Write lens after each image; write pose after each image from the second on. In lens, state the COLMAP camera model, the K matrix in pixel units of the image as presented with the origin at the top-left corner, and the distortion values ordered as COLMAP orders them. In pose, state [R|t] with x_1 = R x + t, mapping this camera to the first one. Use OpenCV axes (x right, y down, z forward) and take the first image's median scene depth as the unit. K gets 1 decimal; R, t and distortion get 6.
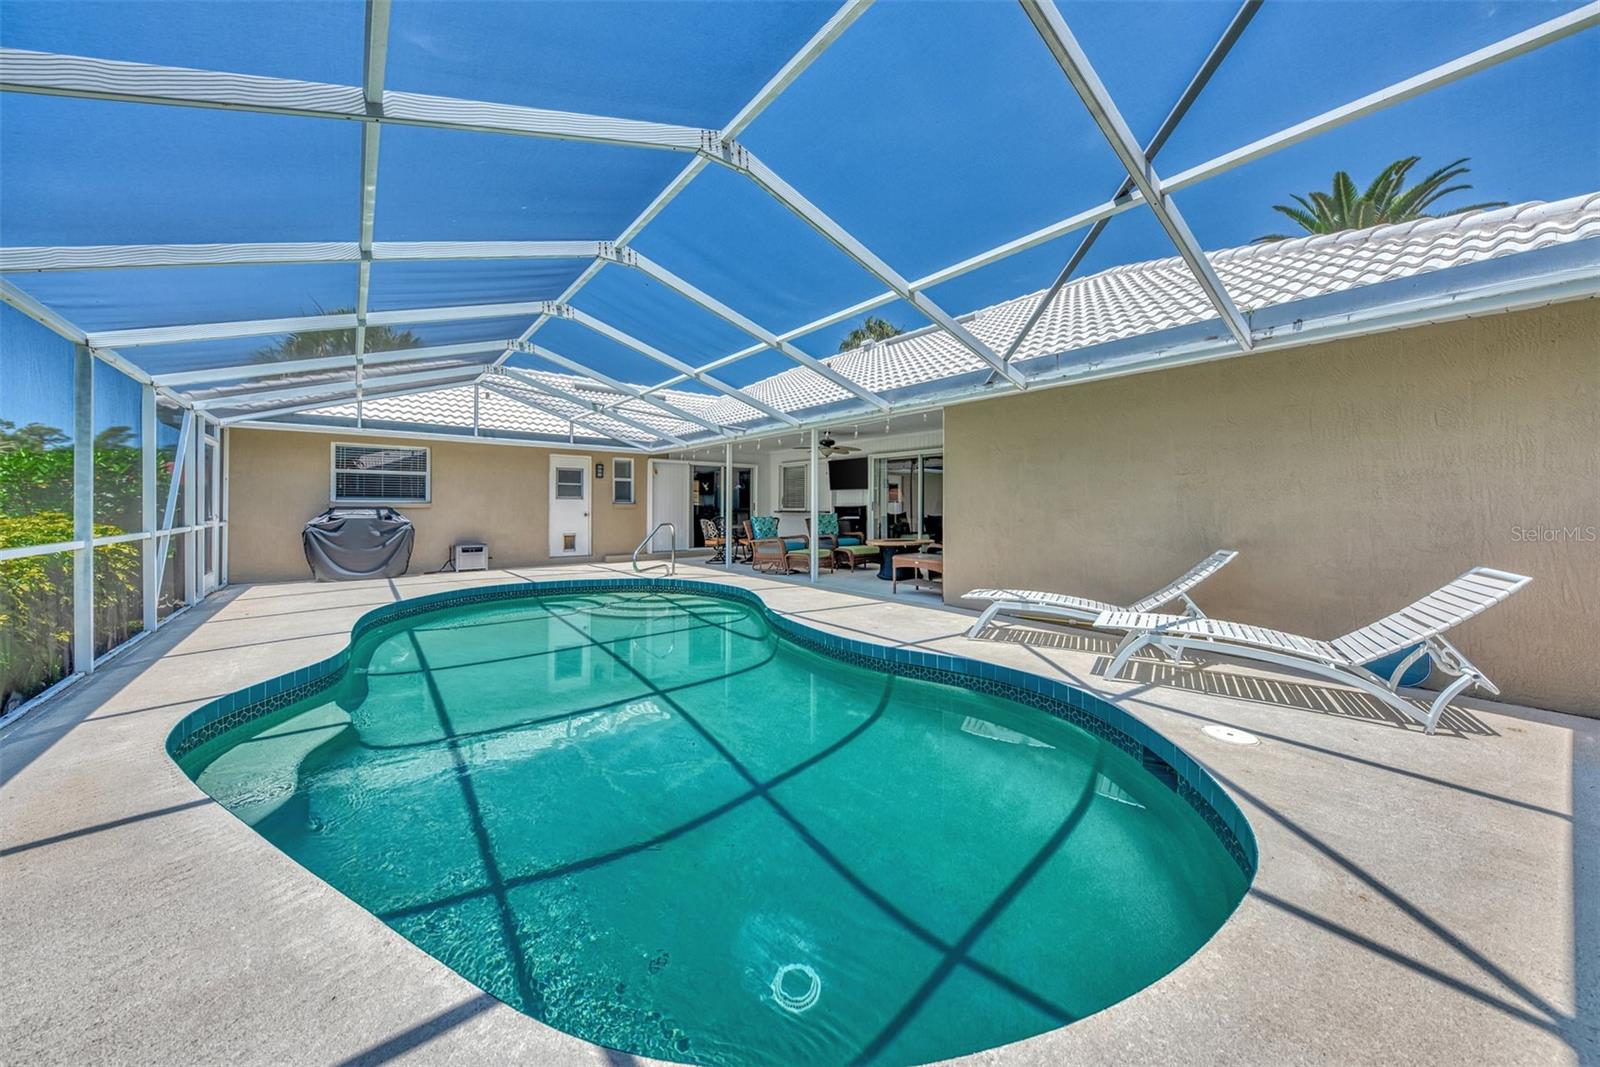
lens RADIAL K [[554.7, 0, 802.2], [0, 554.7, 505.0], [0, 0, 1]] dist [0.000689, 0.000105]
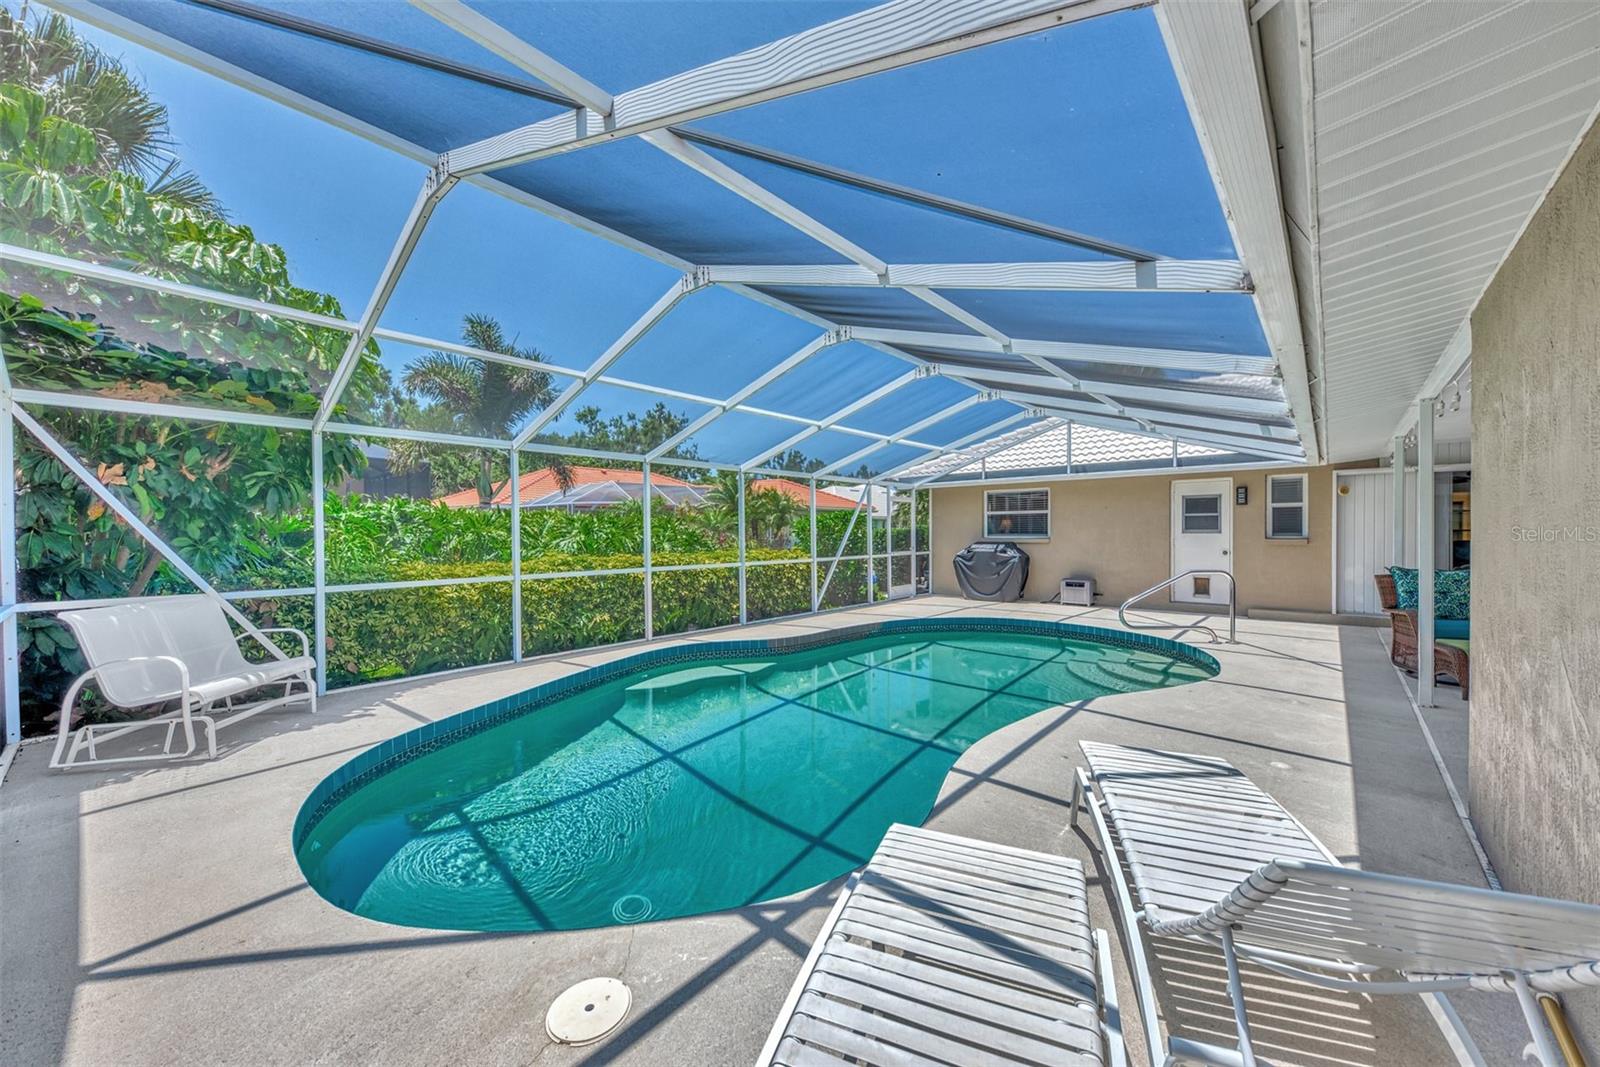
lens RADIAL K [[598.7, 0, 800.0], [0, 598.7, 533.5], [0, 0, 1]] dist [-0.000566, -0.000132]
pose [[0.174094, -0.002017, -0.984727, 0.399511], [0.007945, 0.999968, -0.000644, -0.016530], [0.984697, -0.007712, 0.174105, 0.316880]]
